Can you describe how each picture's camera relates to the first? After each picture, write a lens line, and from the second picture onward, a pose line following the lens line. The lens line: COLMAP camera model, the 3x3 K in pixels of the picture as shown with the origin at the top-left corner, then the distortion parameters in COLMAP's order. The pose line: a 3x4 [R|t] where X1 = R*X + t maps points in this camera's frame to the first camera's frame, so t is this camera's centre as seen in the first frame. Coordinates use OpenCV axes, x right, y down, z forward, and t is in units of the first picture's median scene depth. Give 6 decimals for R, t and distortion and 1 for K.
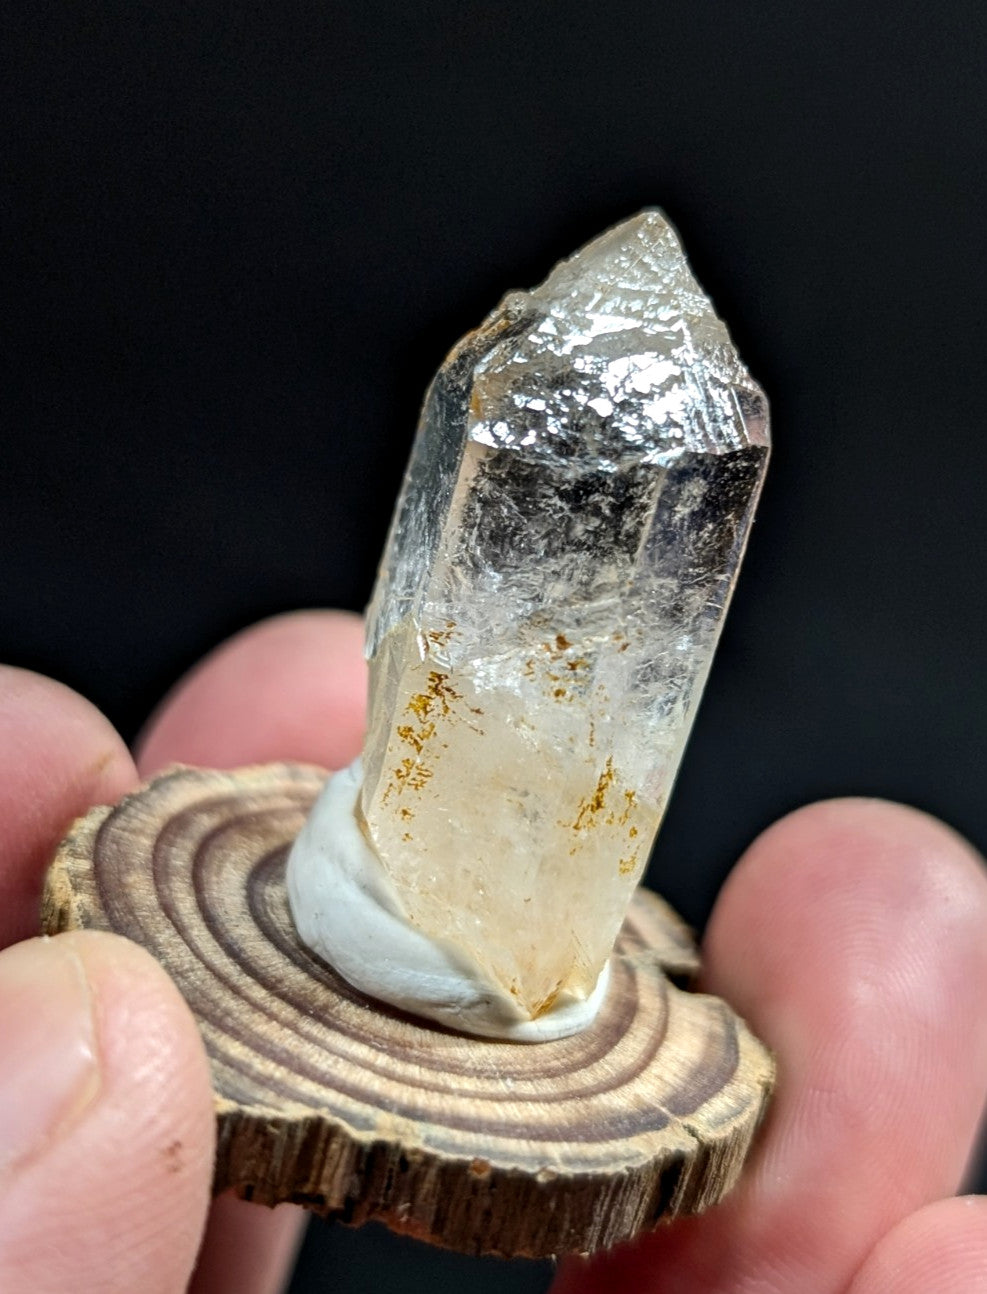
lens RADIAL K [[2179.7, 0, 494.3], [0, 2179.7, 639.6], [0, 0, 1]] dist [0.212086, 0.000000]
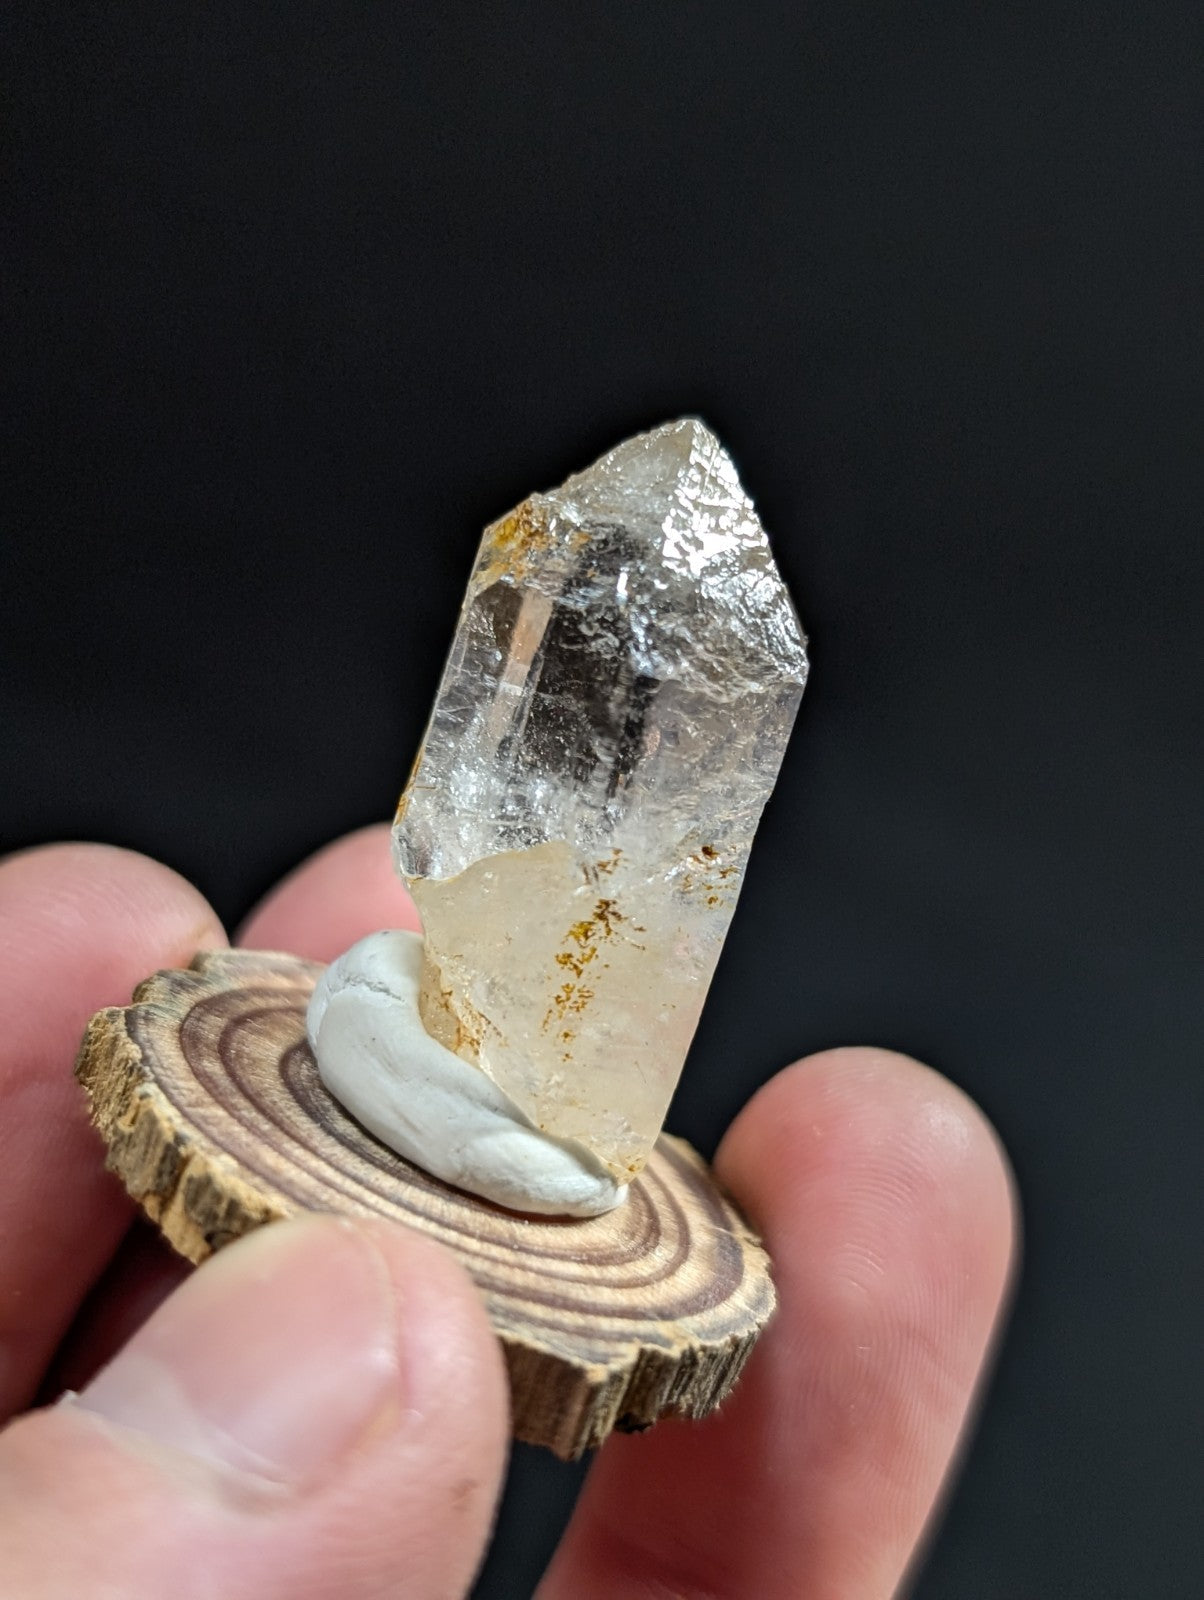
lens RADIAL K [[2162.6, 0, 591.0], [0, 2162.6, 839.3], [0, 0, 1]] dist [0.198083, 0.000000]
pose [[0.720549, -0.175536, 0.670817, -0.697131], [0.040308, 0.976394, 0.212201, -0.224942], [-0.692231, -0.125862, 0.710616, 0.284553]]
